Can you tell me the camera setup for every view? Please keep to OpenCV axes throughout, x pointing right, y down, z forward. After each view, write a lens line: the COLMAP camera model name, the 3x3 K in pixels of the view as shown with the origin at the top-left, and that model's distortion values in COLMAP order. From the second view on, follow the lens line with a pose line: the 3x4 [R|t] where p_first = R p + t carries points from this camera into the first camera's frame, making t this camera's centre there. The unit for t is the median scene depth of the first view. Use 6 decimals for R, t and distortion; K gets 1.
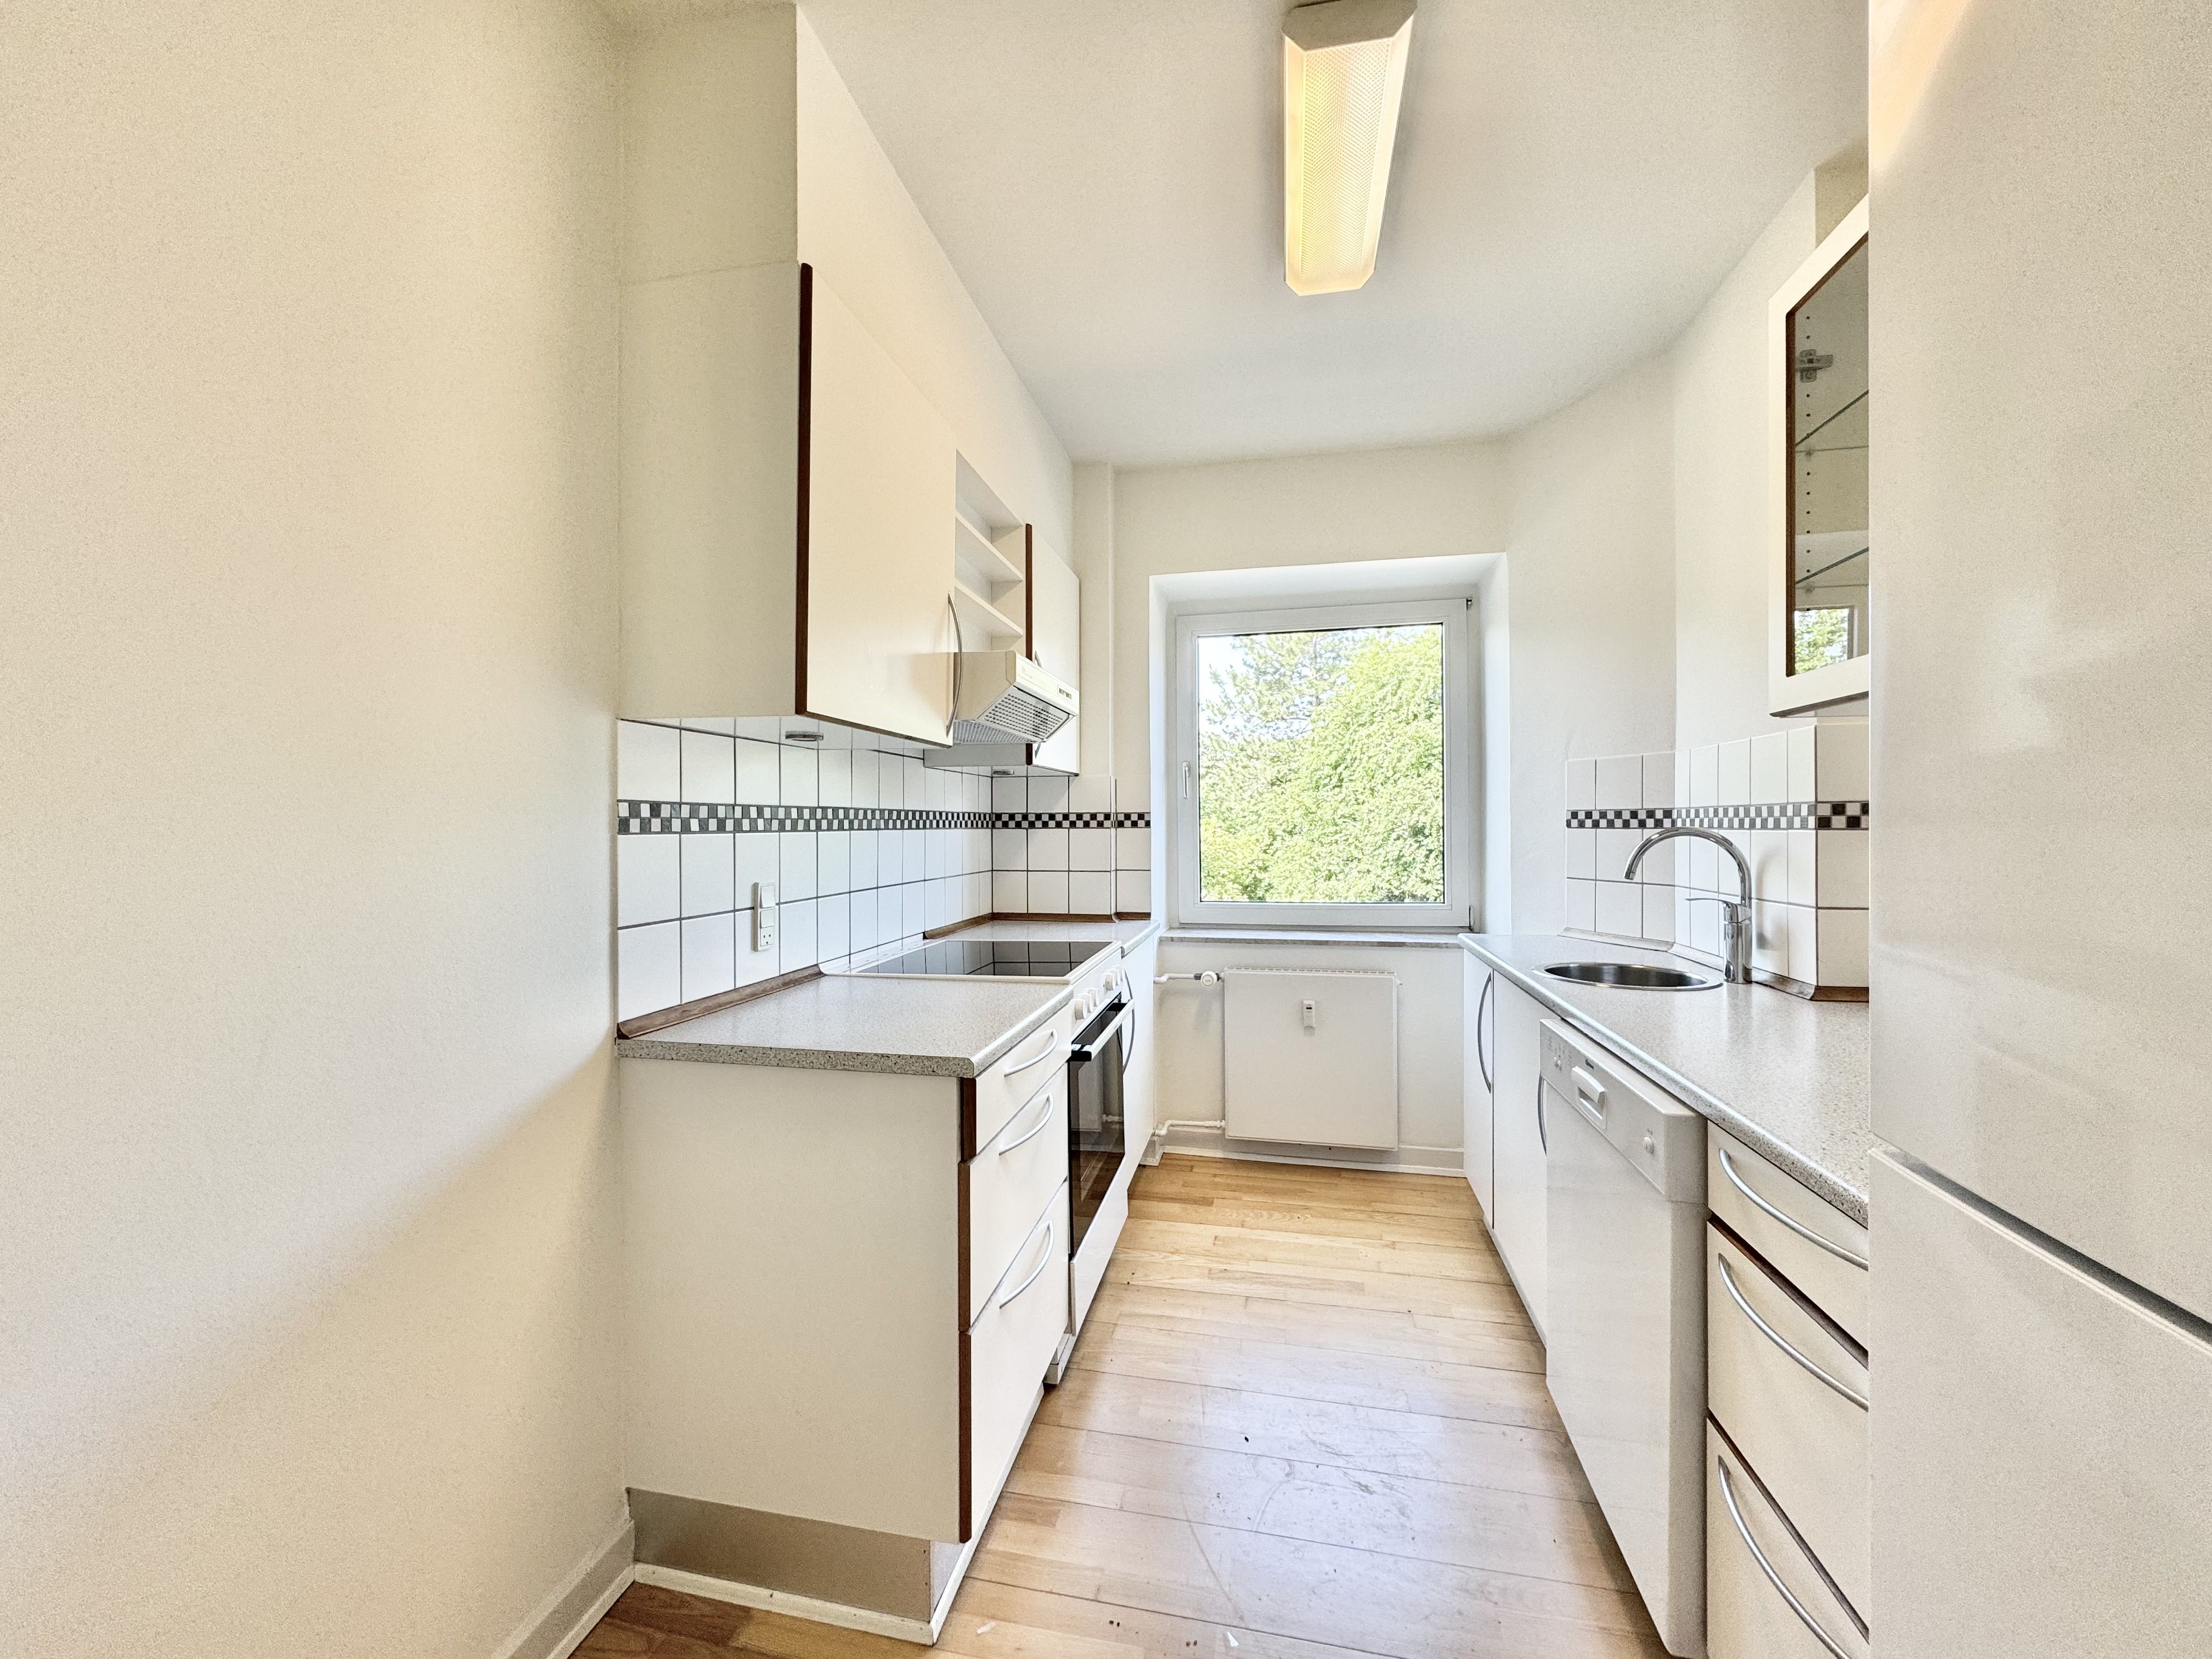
lens RADIAL K [[897.0, 0, 1100.2], [0, 897.0, 812.2], [0, 0, 1]] dist [0.001467, -0.000824]
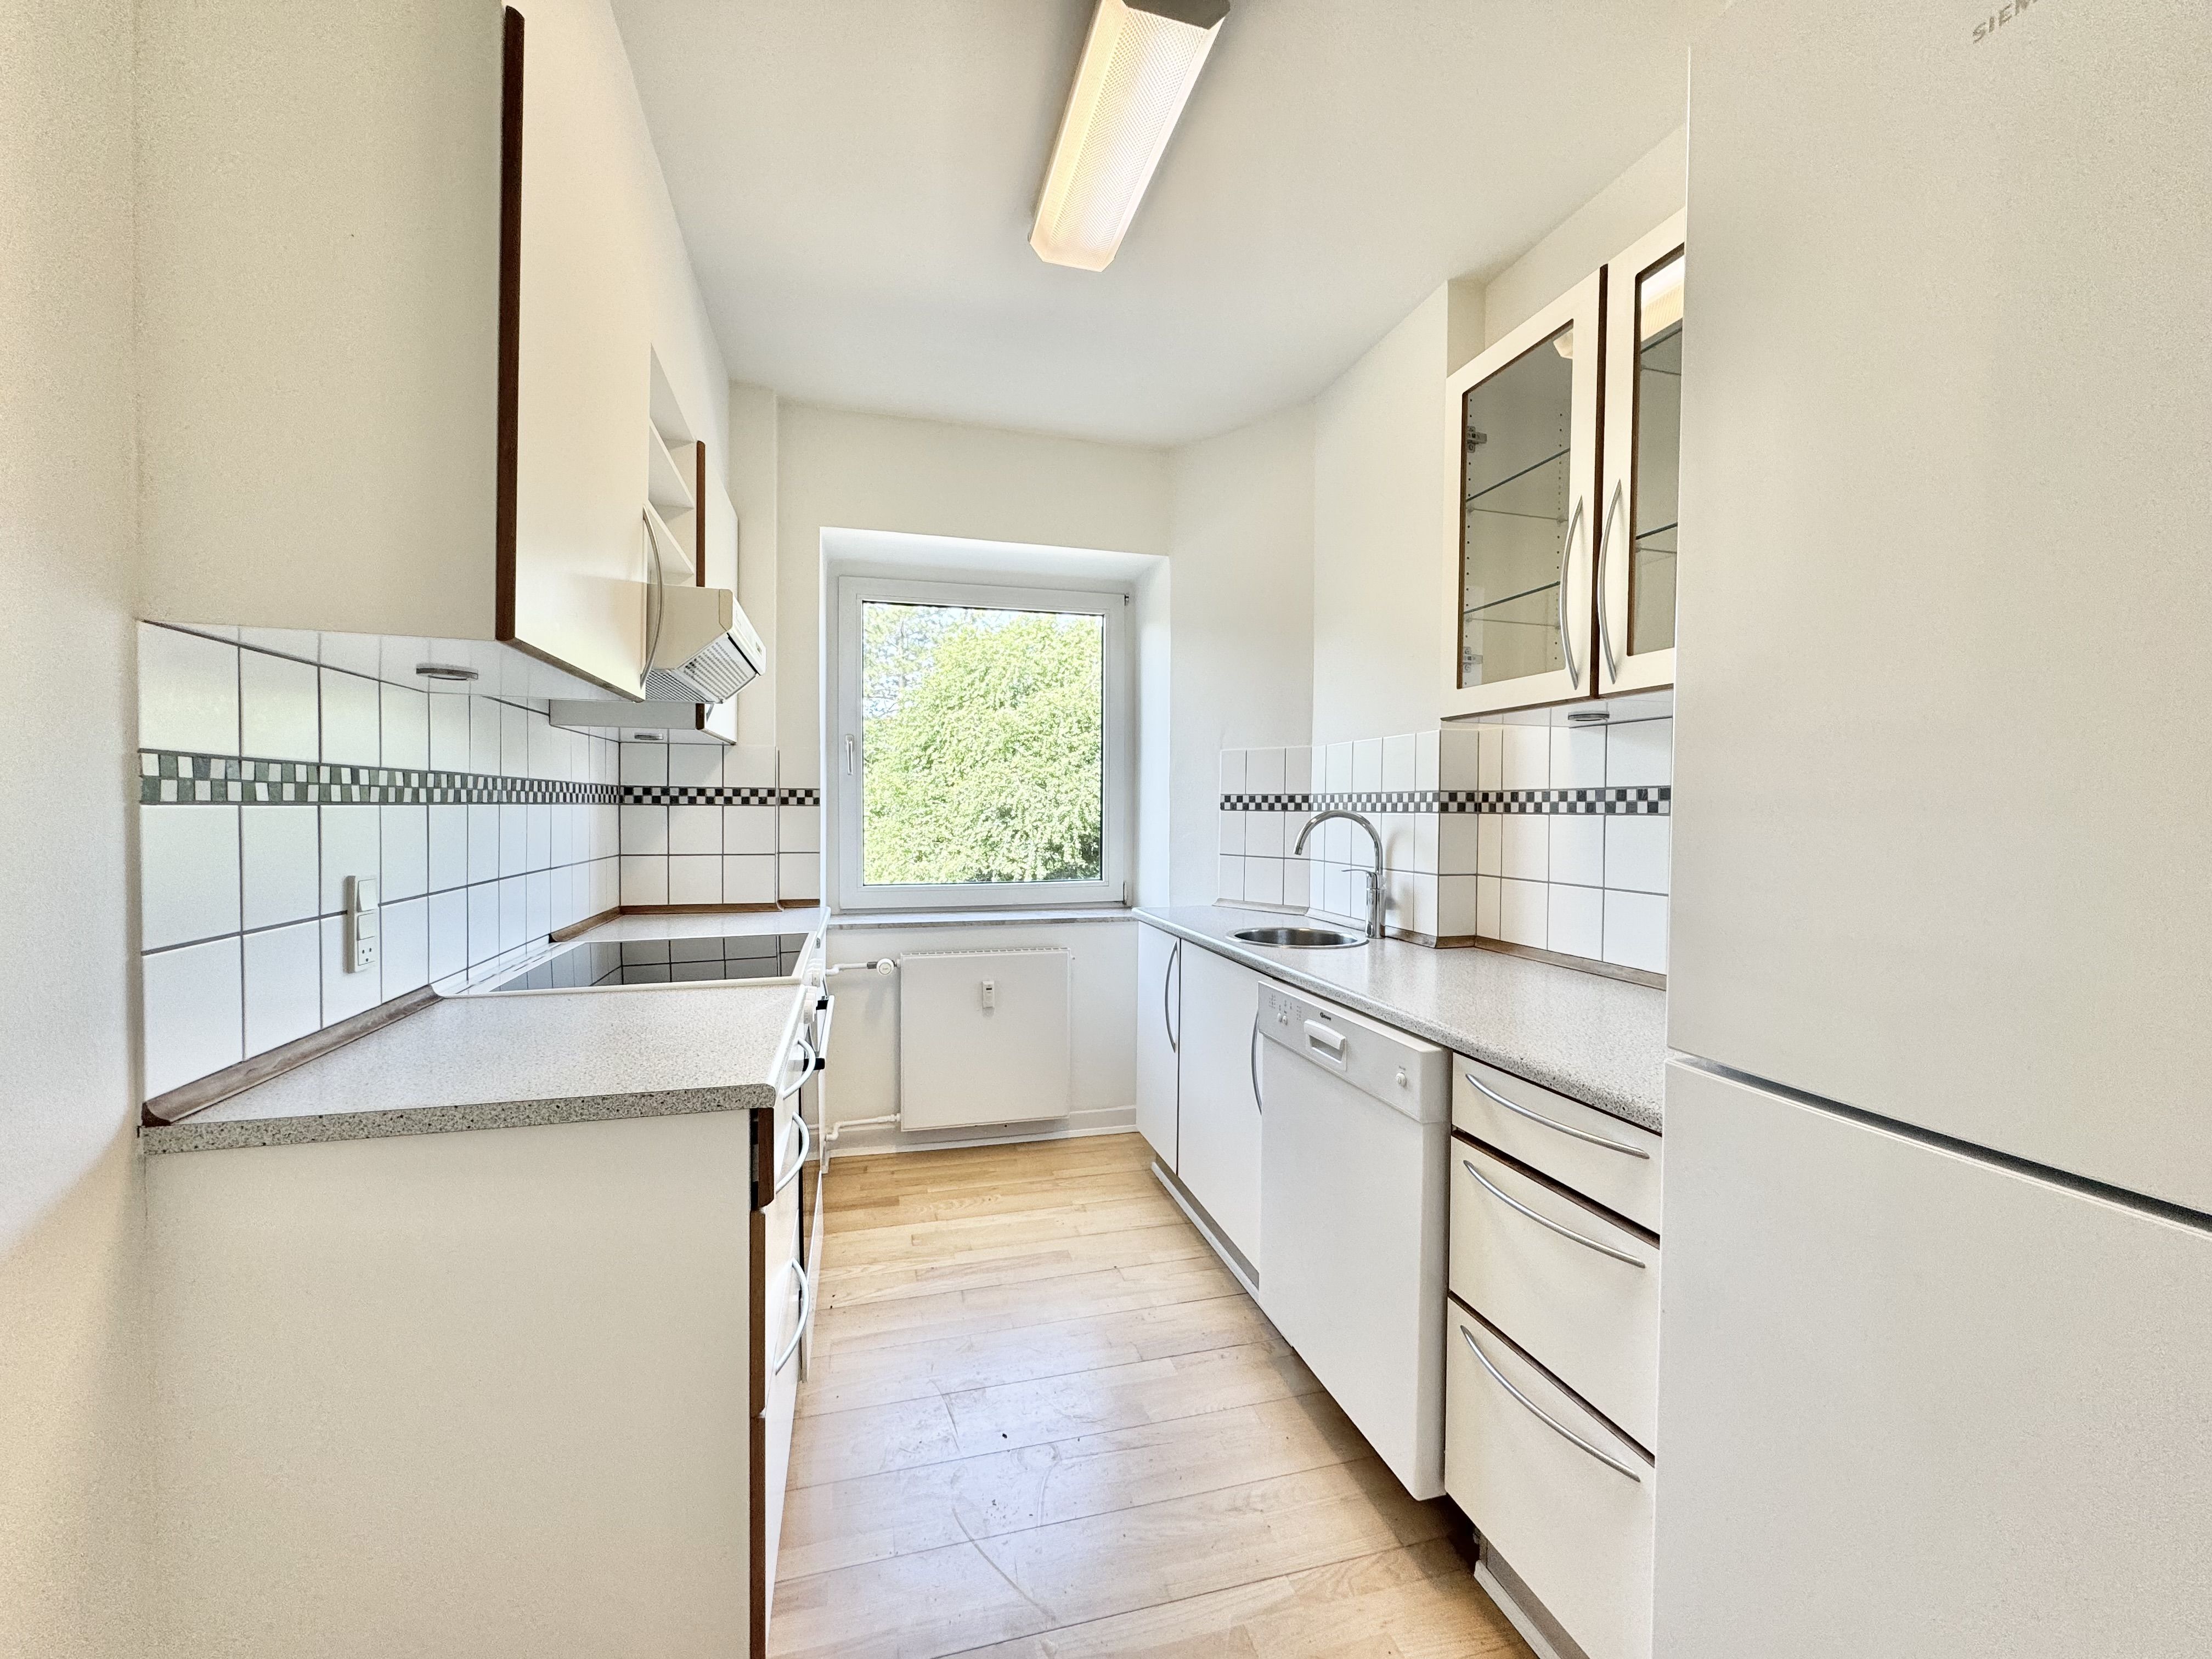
lens RADIAL K [[897.0, 0, 1113.1], [0, 897.0, 814.2], [0, 0, 1]] dist [0.001467, -0.000824]
pose [[0.883112, 0.007385, 0.469104, -0.158949], [-0.018217, 0.999662, 0.018557, 0.005314], [-0.468808, -0.024934, 0.882948, 0.086071]]
